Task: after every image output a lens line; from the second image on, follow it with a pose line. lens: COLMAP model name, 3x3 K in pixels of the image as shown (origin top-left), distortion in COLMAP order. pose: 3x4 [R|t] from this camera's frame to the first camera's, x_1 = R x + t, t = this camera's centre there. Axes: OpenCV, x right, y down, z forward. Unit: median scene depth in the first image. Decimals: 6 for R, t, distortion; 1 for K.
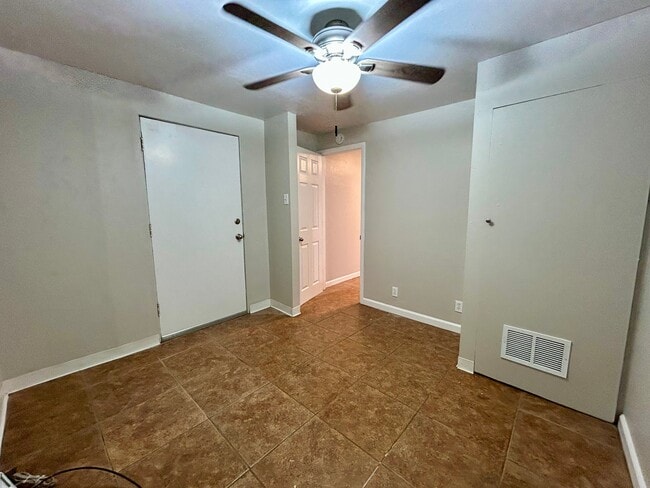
lens RADIAL K [[263.4, 0, 324.4], [0, 263.4, 243.3], [0, 0, 1]] dist [0.001873, 0.000740]
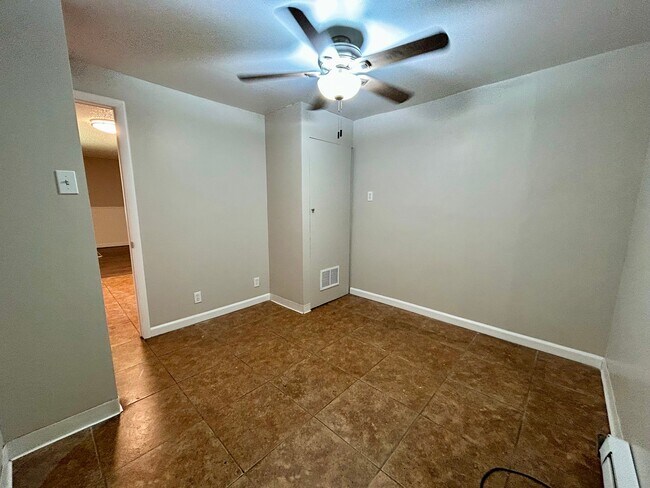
lens RADIAL K [[263.4, 0, 324.4], [0, 263.4, 243.3], [0, 0, 1]] dist [0.001873, 0.000740]
pose [[0.011152, -0.162739, 0.986606, -0.961403], [0.131001, 0.978401, 0.159905, -0.130441], [-0.991320, 0.127463, 0.032230, 0.909666]]
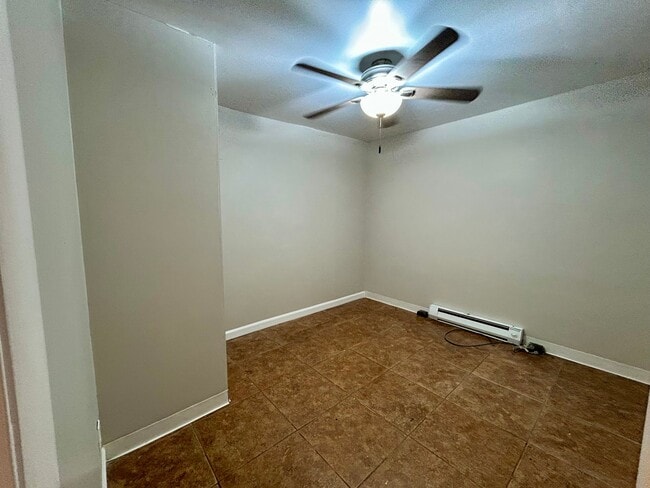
lens RADIAL K [[263.4, 0, 324.4], [0, 263.4, 243.3], [0, 0, 1]] dist [0.001873, 0.000740]
pose [[-0.993012, -0.012384, 0.117365, 0.124433], [0.016212, 0.970736, 0.239600, -0.253675], [-0.116898, 0.239828, -0.963752, 1.899755]]
